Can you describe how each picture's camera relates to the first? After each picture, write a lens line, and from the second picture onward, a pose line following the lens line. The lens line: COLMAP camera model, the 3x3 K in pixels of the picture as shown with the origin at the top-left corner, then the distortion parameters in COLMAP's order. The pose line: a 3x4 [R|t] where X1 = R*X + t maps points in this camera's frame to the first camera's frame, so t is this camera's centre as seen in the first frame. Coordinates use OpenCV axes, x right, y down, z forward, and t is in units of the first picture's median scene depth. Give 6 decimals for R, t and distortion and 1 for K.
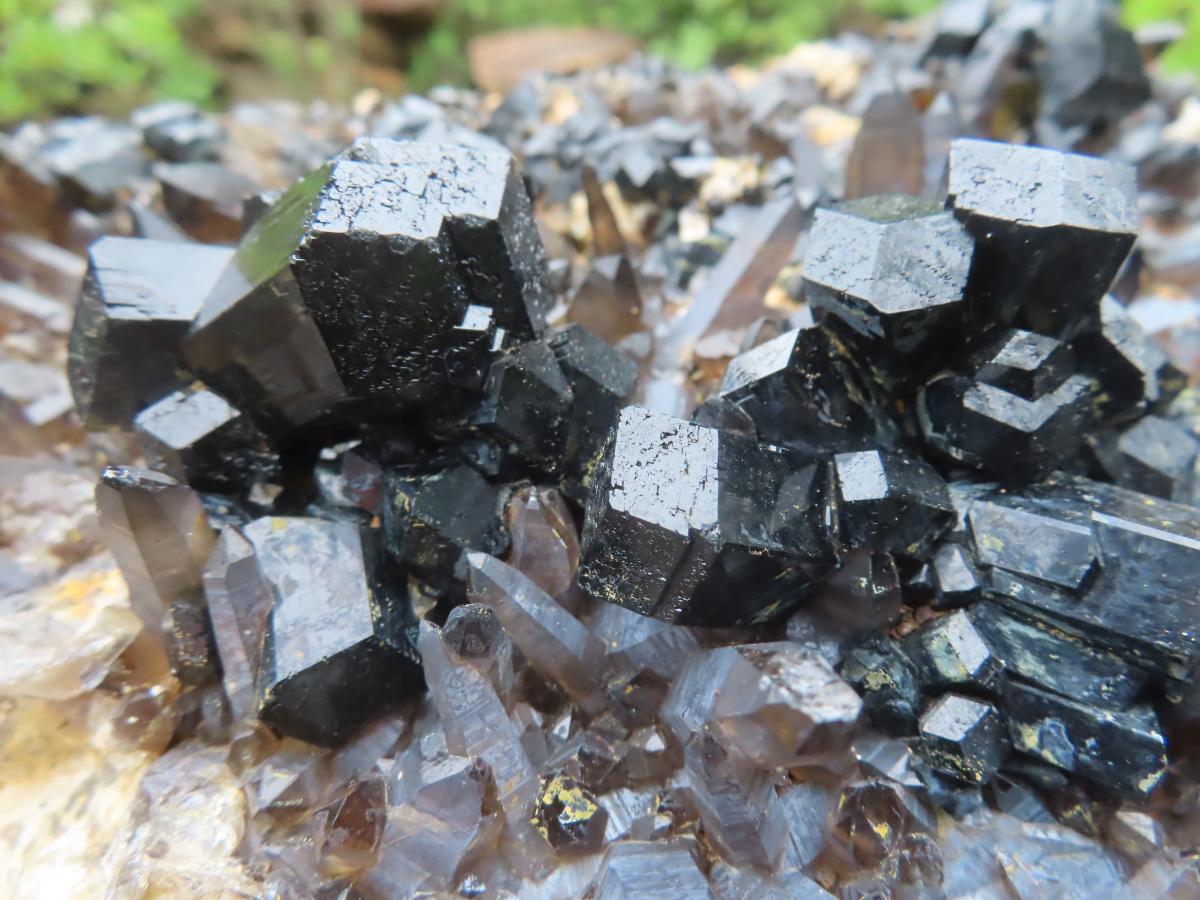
lens RADIAL K [[875.3, 0, 600.0], [0, 875.3, 450.0], [0, 0, 1]] dist [-0.002023, -0.007698]
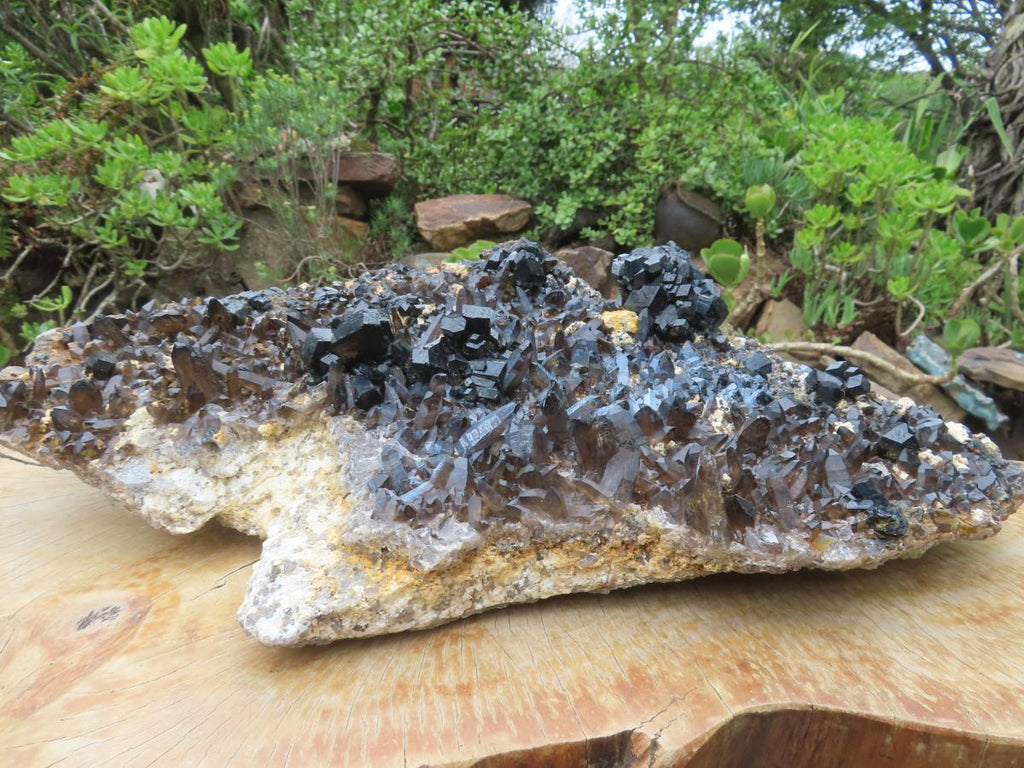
lens RADIAL K [[1025.3, 0, 512.0], [0, 1025.3, 384.0], [0, 0, 1]] dist [-0.042451, 0.006936]
pose [[0.978364, -0.059669, 0.198100, -0.749717], [0.096799, 0.978260, -0.183406, 1.613857], [-0.182850, 0.198614, 0.962870, -6.155840]]
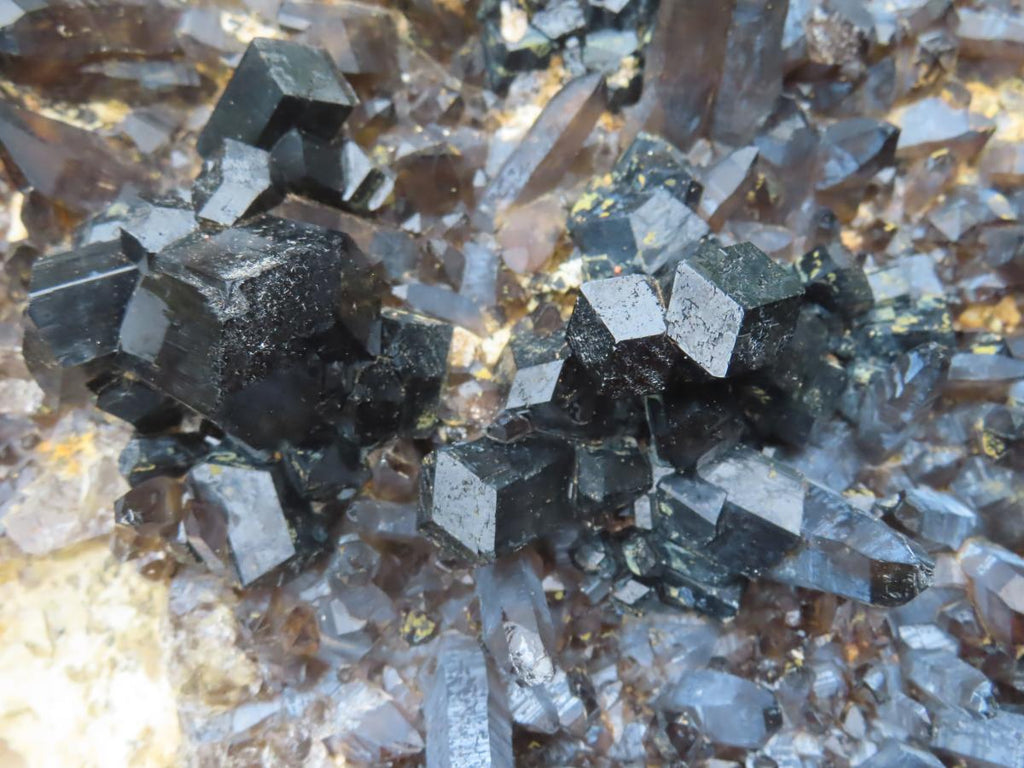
lens RADIAL K [[1025.3, 0, 512.0], [0, 1025.3, 384.0], [0, 0, 1]] dist [-0.042451, 0.006936]
pose [[0.998702, -0.033993, 0.037936, 0.088912], [0.002488, 0.776410, 0.630223, -1.254541], [-0.050877, -0.629310, 0.775487, -0.324250]]
